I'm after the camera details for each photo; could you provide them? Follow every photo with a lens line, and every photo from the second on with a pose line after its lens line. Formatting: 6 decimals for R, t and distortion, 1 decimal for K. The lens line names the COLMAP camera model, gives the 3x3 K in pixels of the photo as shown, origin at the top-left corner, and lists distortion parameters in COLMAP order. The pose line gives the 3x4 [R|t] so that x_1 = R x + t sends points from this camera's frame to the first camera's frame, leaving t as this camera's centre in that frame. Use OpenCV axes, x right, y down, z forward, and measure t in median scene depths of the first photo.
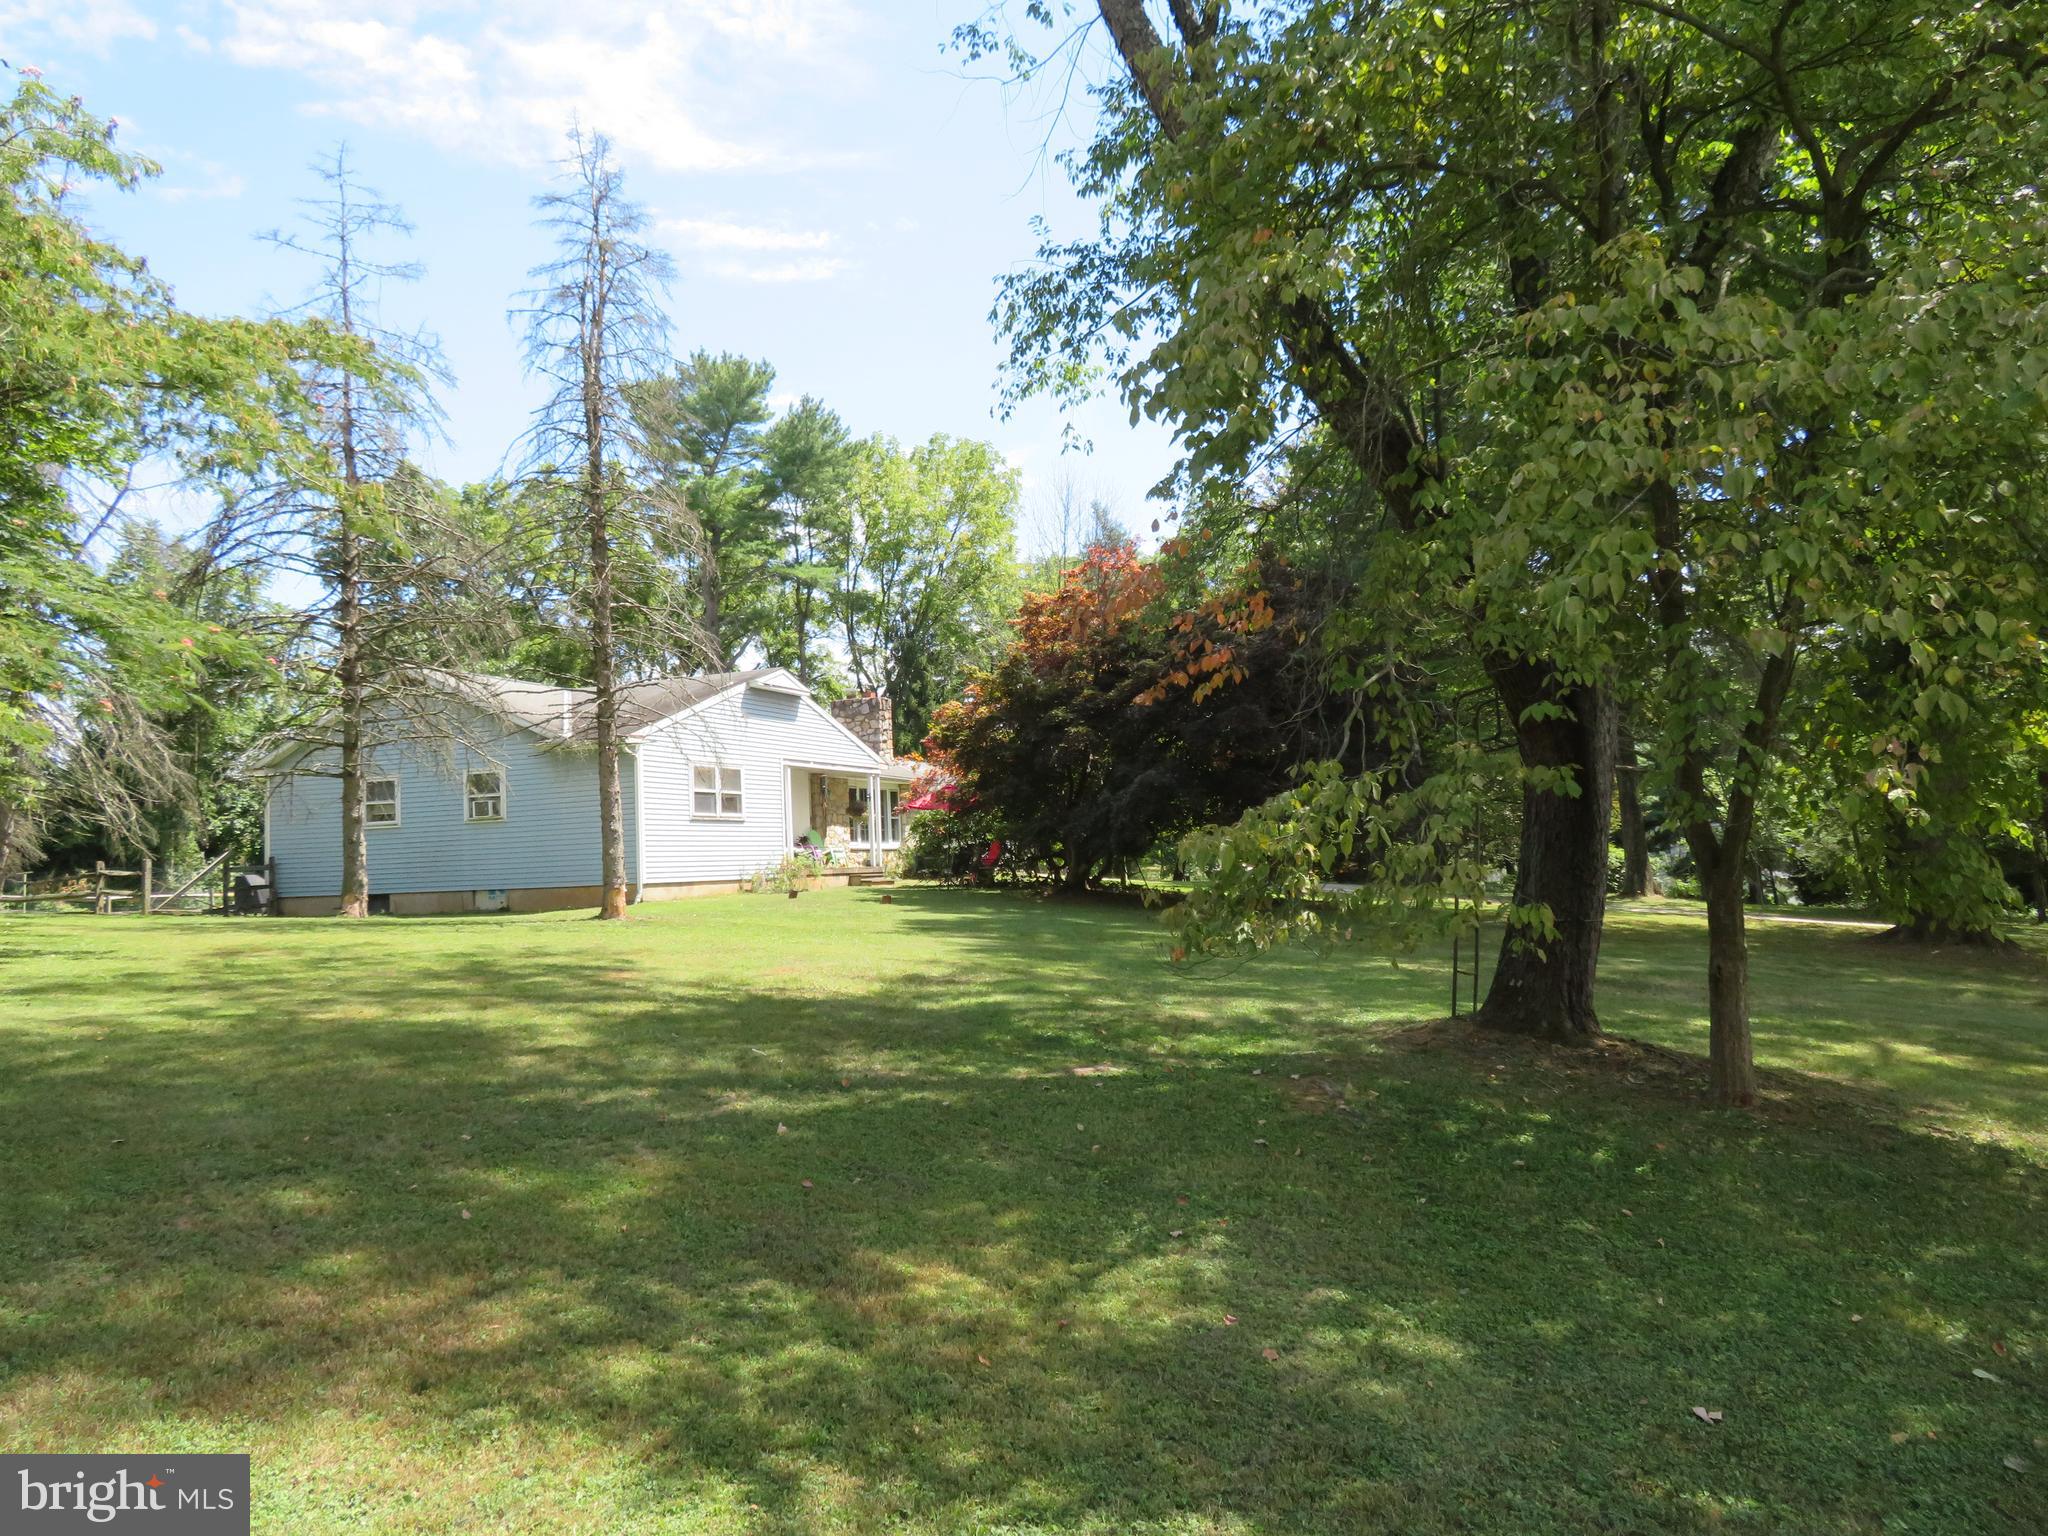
lens RADIAL K [[1469.1, 0, 1035.4], [0, 1469.1, 766.4], [0, 0, 1]] dist [-0.013563, 0.000180]
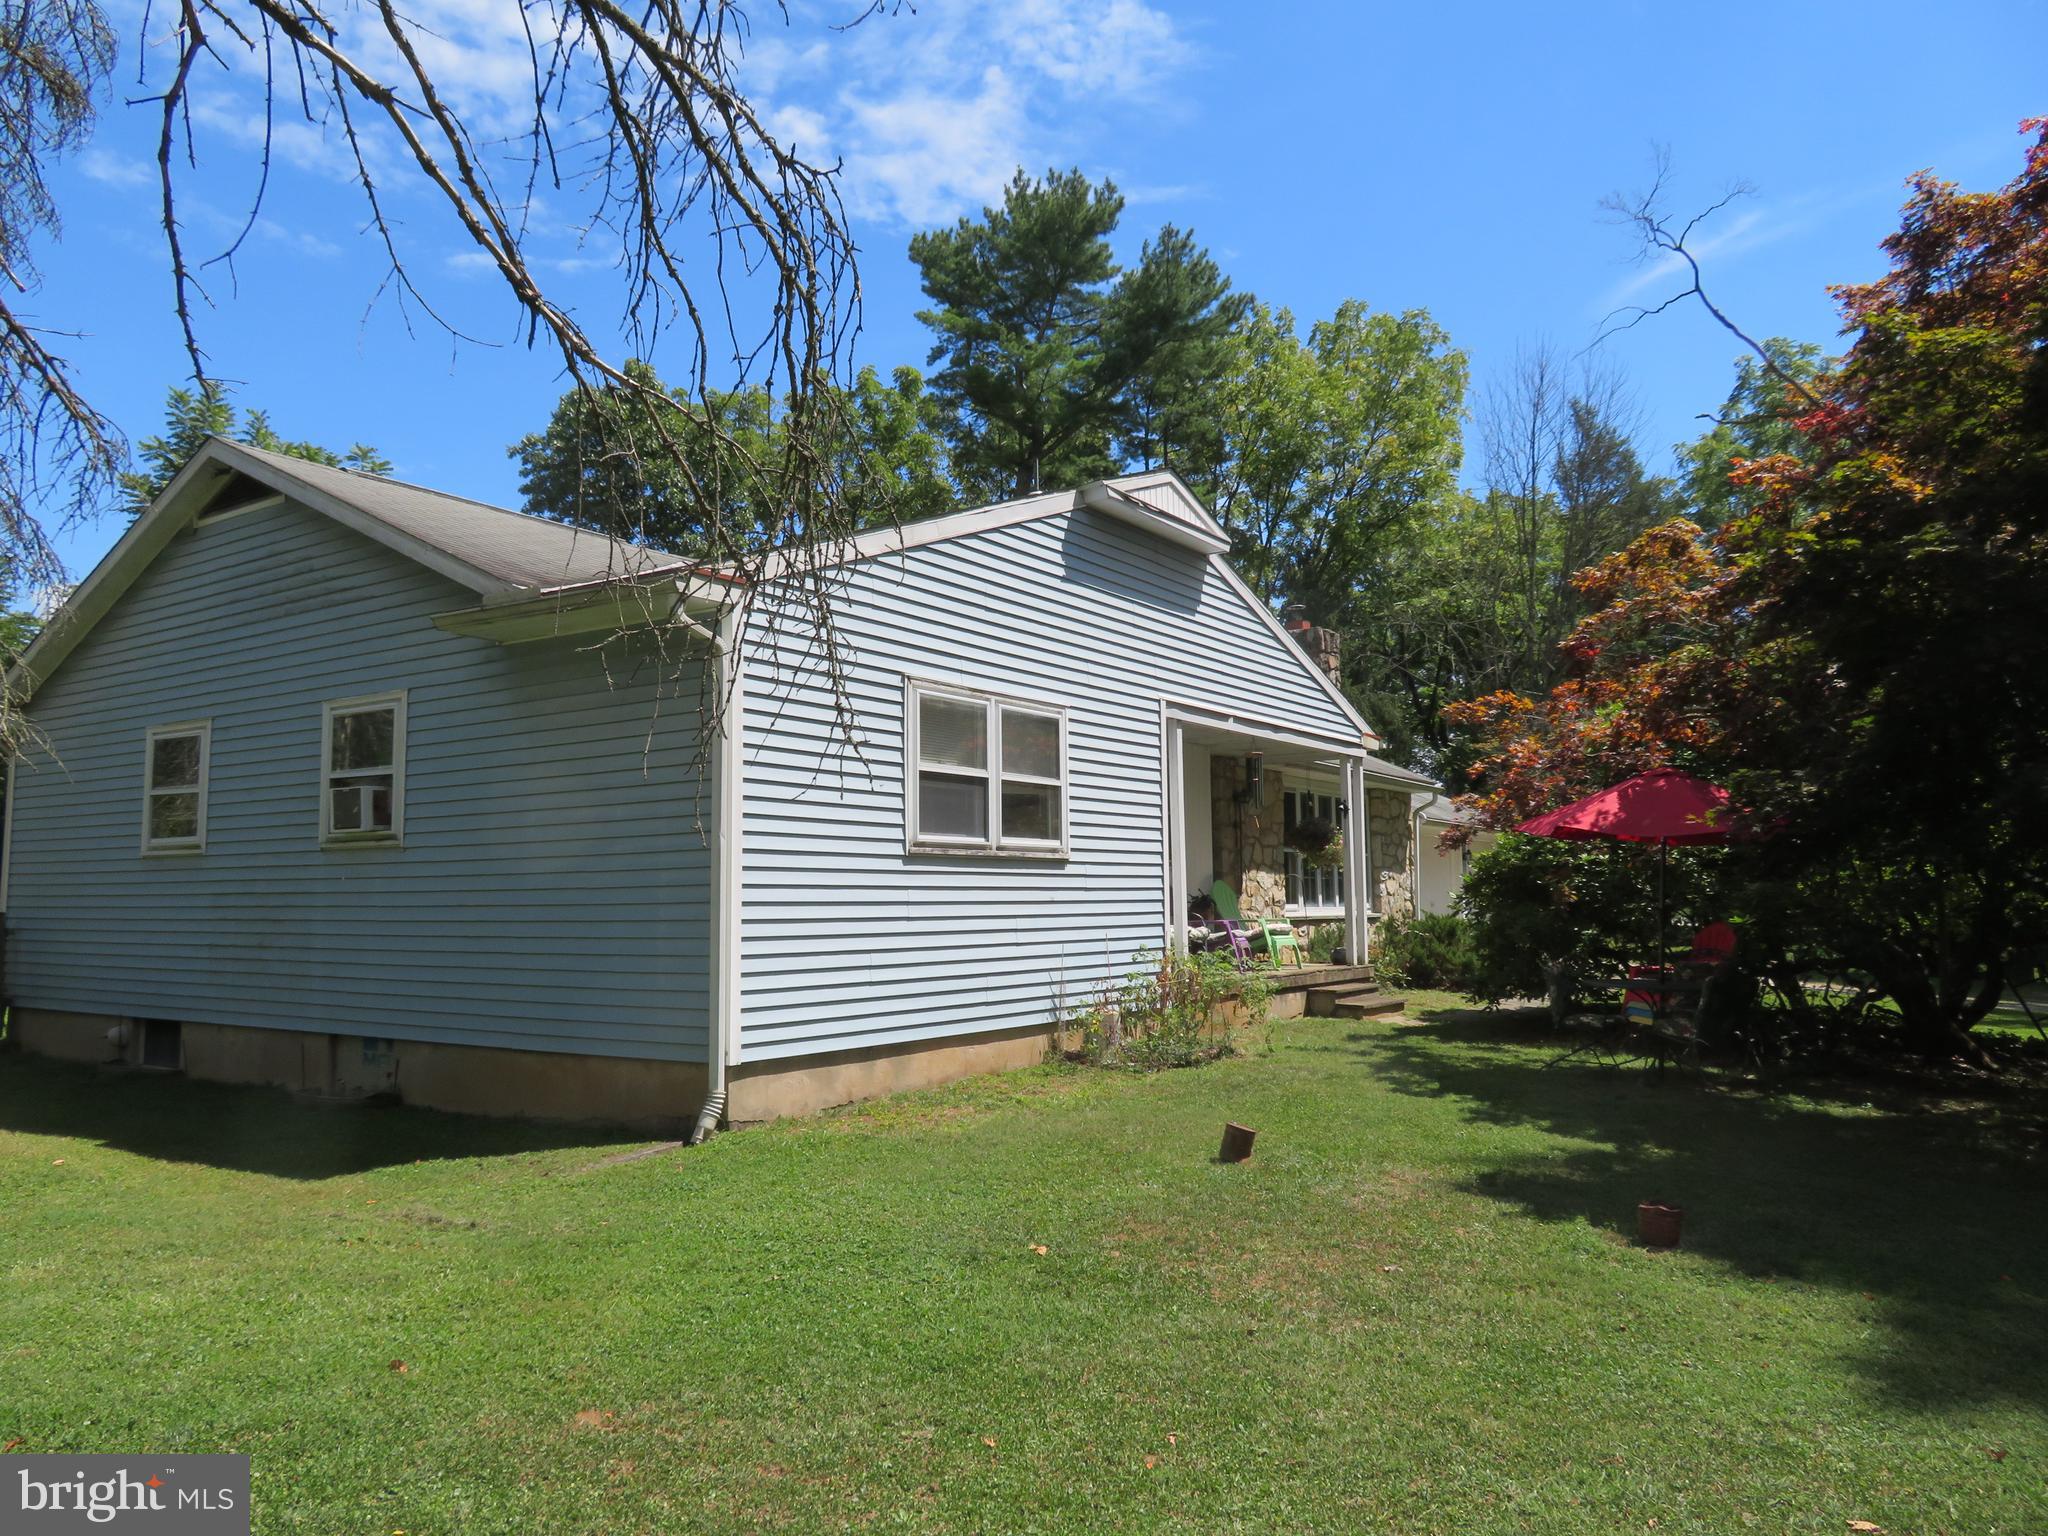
lens RADIAL K [[1382.5, 0, 1023.3], [0, 1382.5, 763.5], [0, 0, 1]] dist [-0.006328, -0.000439]
pose [[0.973299, 0.011276, -0.229263, -0.274761], [-0.016777, 0.999616, -0.022063, 0.043984], [0.228926, 0.025320, 0.973114, 1.399633]]
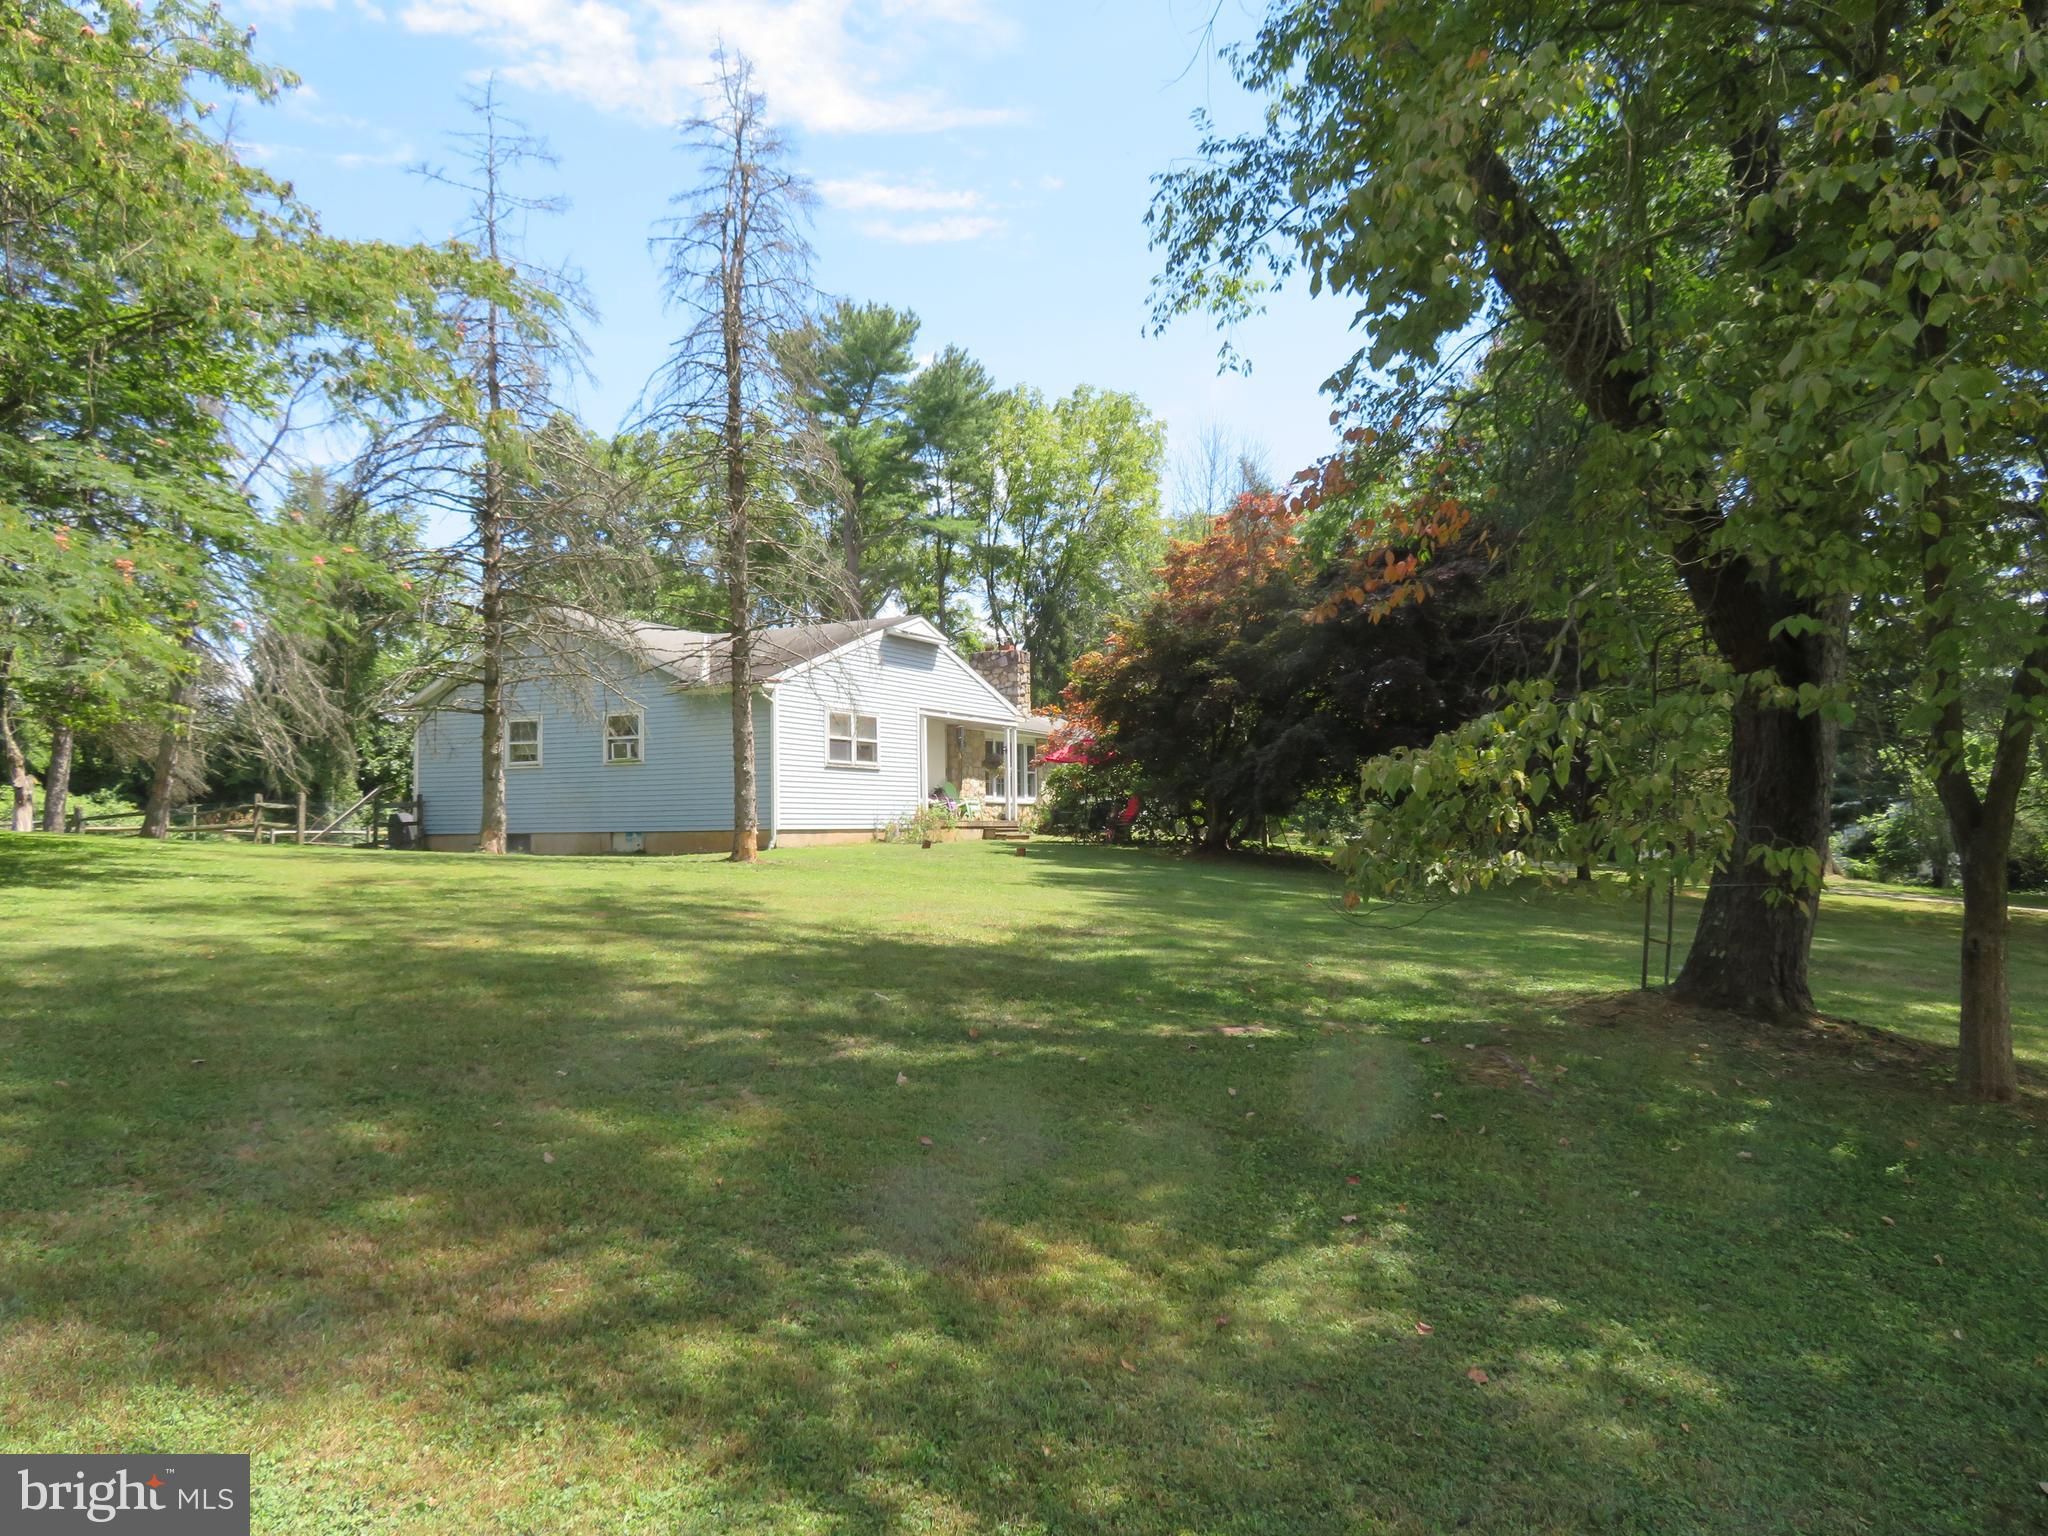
lens RADIAL K [[1469.1, 0, 1035.4], [0, 1469.1, 766.4], [0, 0, 1]] dist [-0.013563, 0.000180]
pose [[0.995454, 0.023802, -0.092227, -0.006093], [-0.021521, 0.999440, 0.025641, 0.015301], [0.092786, -0.023540, 0.995408, 0.058103]]
